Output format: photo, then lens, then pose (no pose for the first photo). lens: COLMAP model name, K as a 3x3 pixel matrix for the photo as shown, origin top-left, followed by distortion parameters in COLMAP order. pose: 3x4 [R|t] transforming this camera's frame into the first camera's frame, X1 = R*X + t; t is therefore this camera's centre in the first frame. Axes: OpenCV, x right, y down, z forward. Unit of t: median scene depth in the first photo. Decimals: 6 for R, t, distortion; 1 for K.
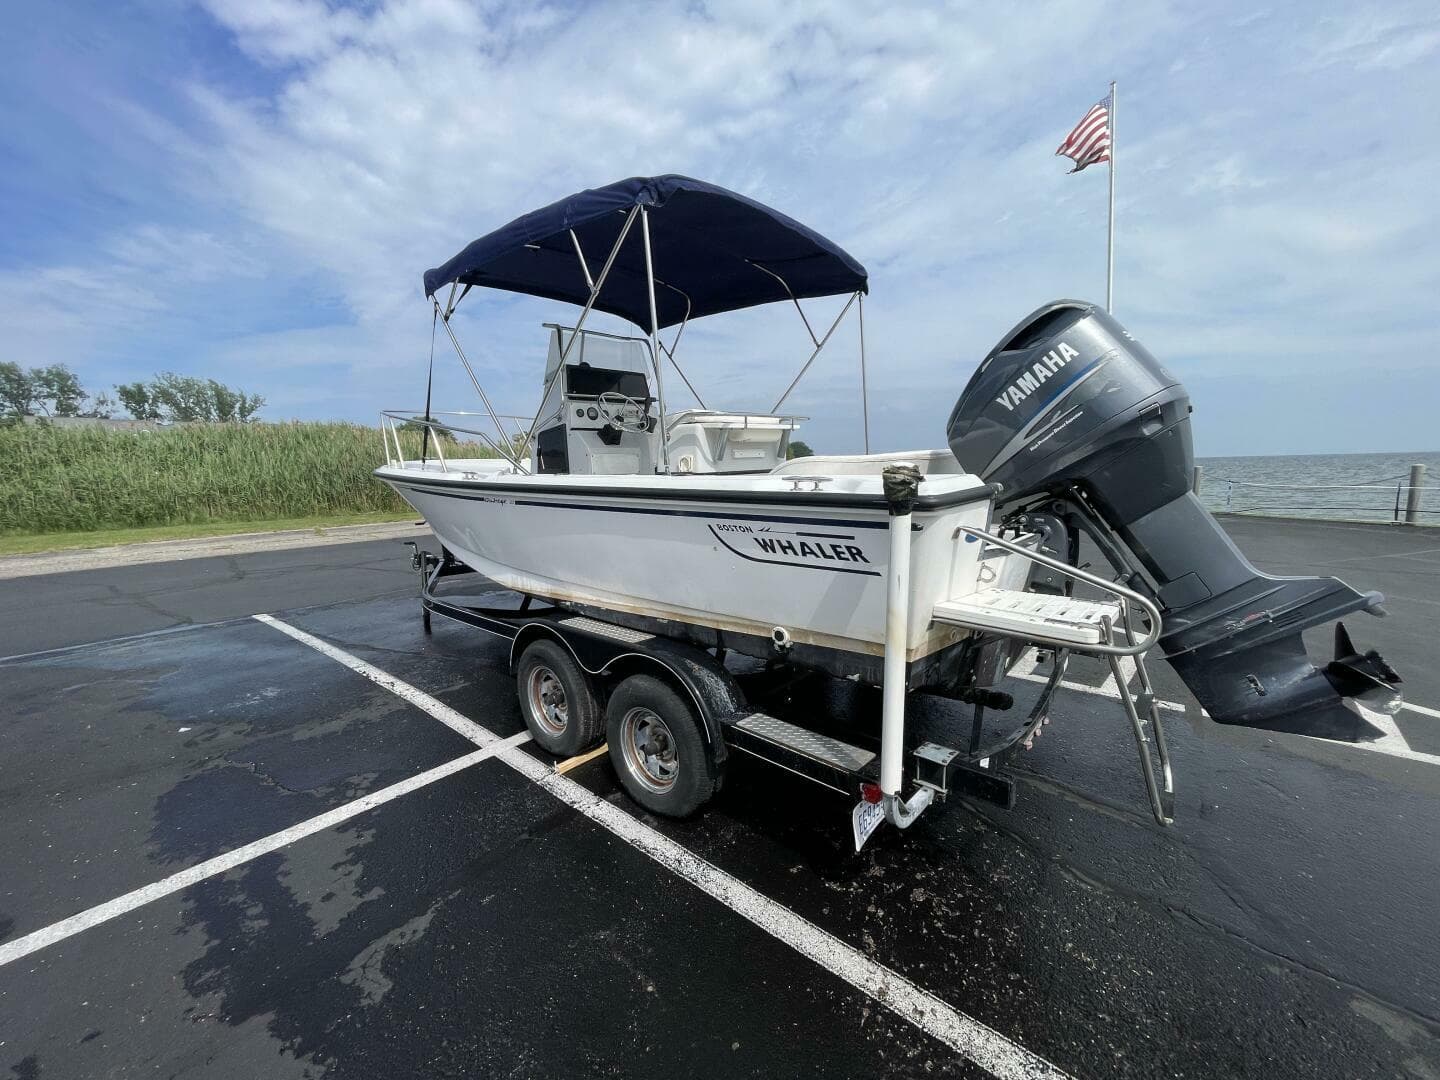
lens RADIAL K [[592.6, 0, 722.2], [0, 592.6, 523.9], [0, 0, 1]] dist [-0.002207, 0.000112]
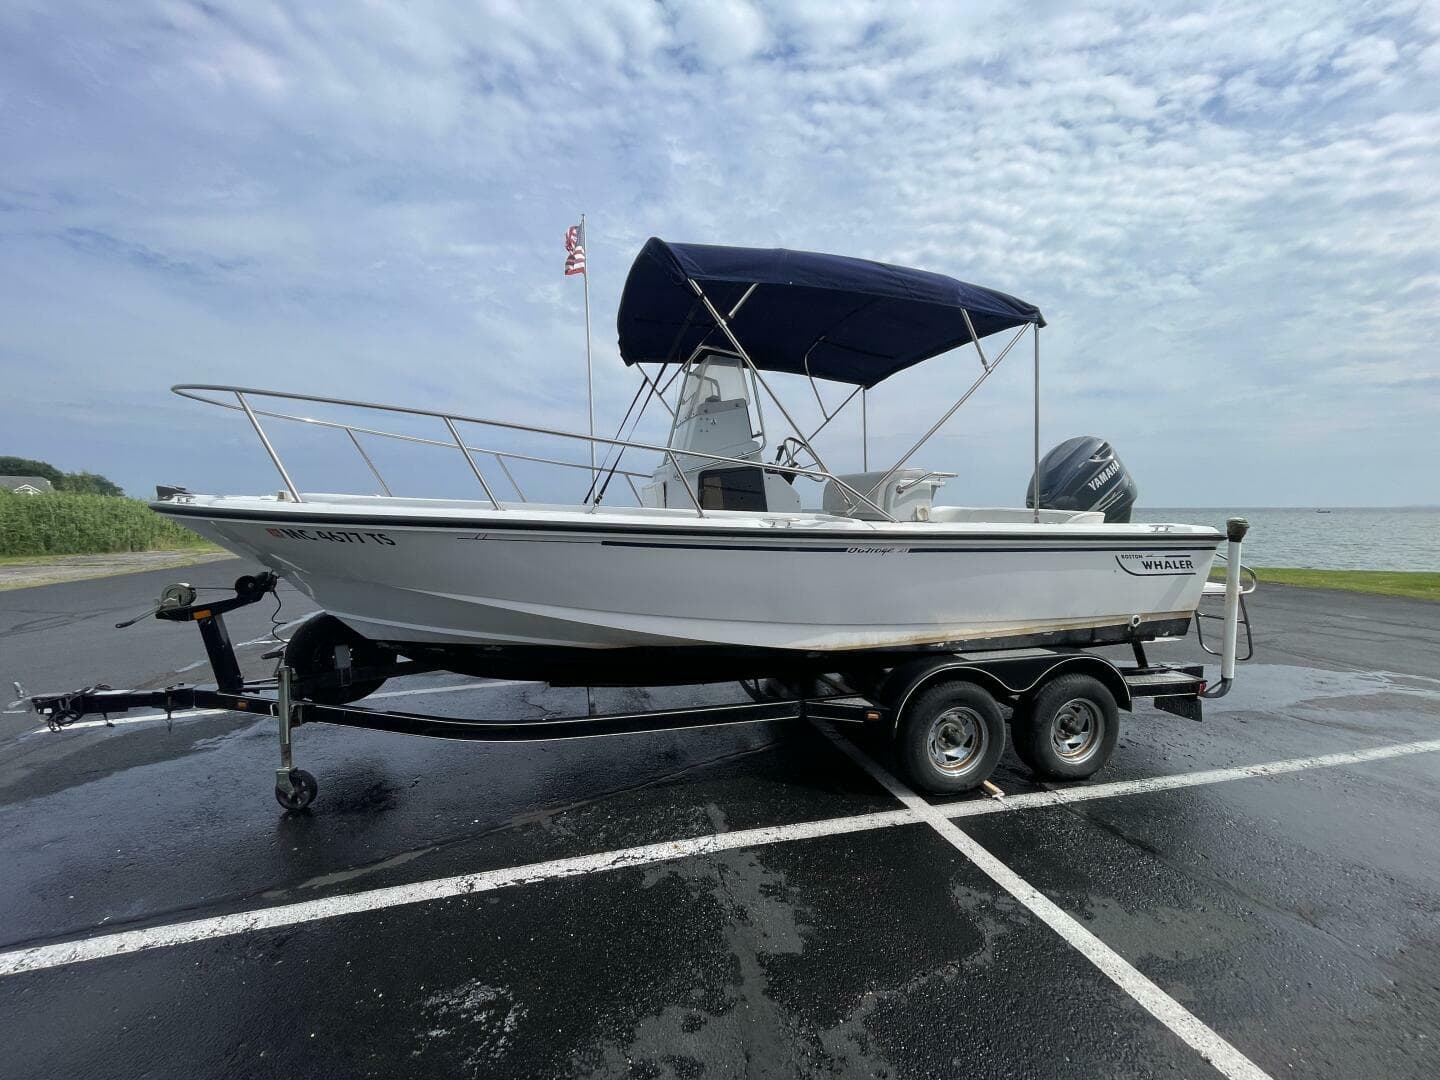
lens RADIAL K [[592.6, 0, 722.2], [0, 592.6, 523.9], [0, 0, 1]] dist [-0.002207, 0.000112]
pose [[0.549056, 0.003308, 0.835779, -1.063965], [0.066319, 0.996667, -0.047512, -0.043061], [-0.833150, 0.081515, 0.547006, 0.577024]]
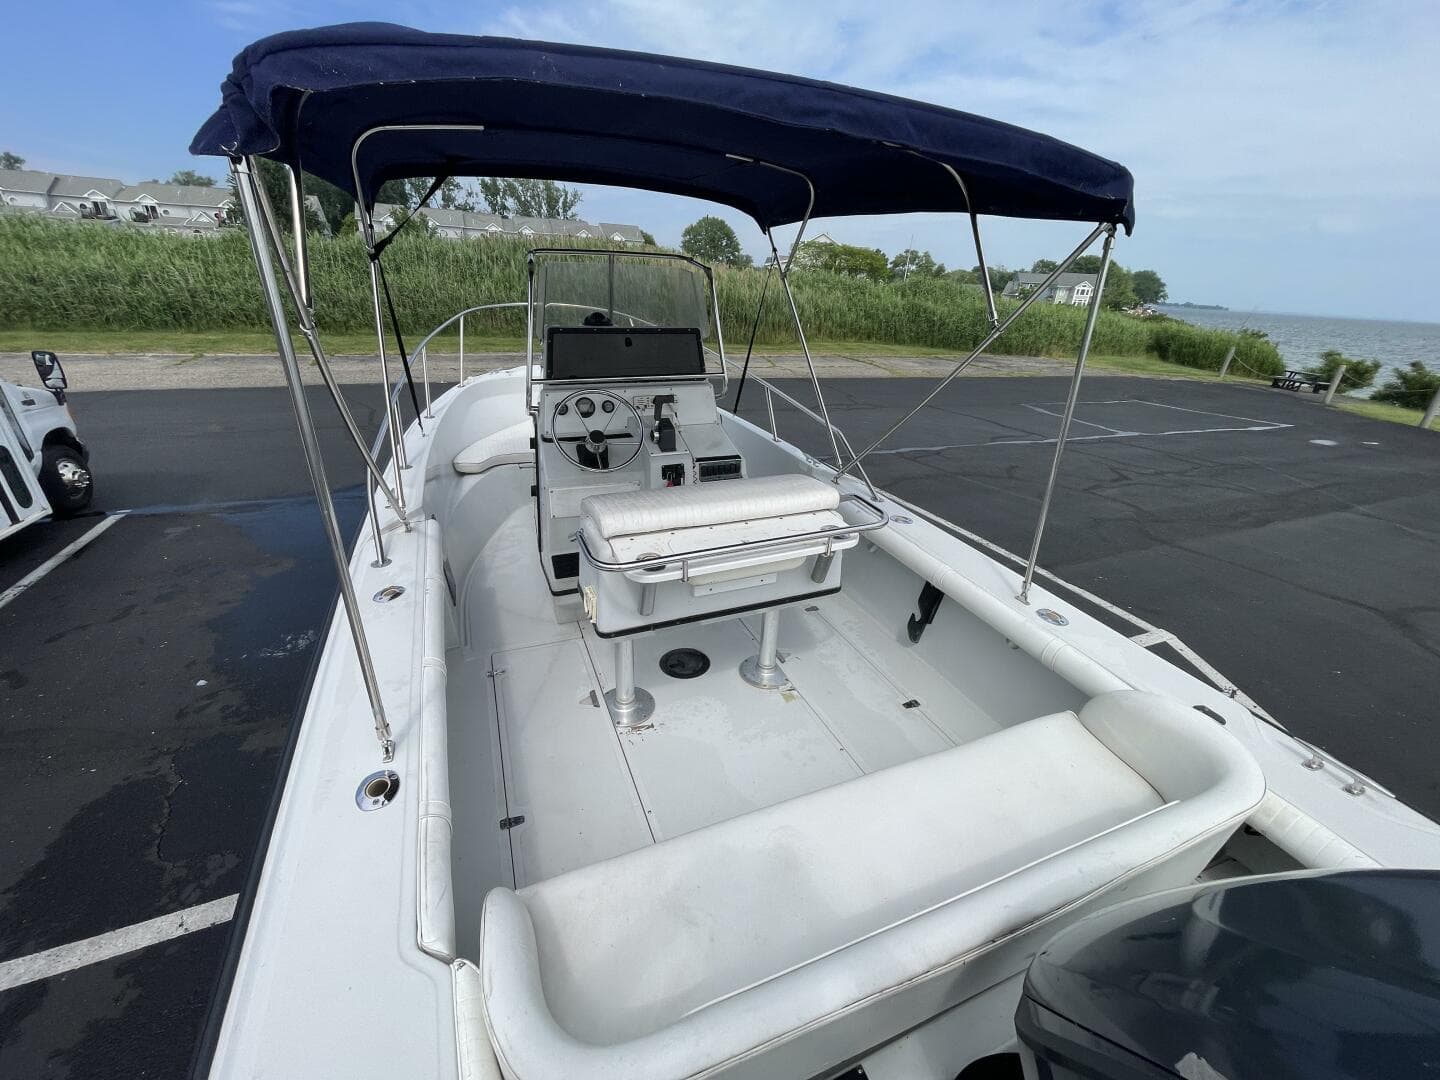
lens RADIAL K [[592.6, 0, 722.2], [0, 592.6, 523.9], [0, 0, 1]] dist [-0.002207, 0.000112]
pose [[0.893597, 0.237977, -0.380594, 0.199053], [-0.115587, 0.941294, 0.317184, -0.299614], [0.433734, -0.239443, 0.868644, 0.488375]]
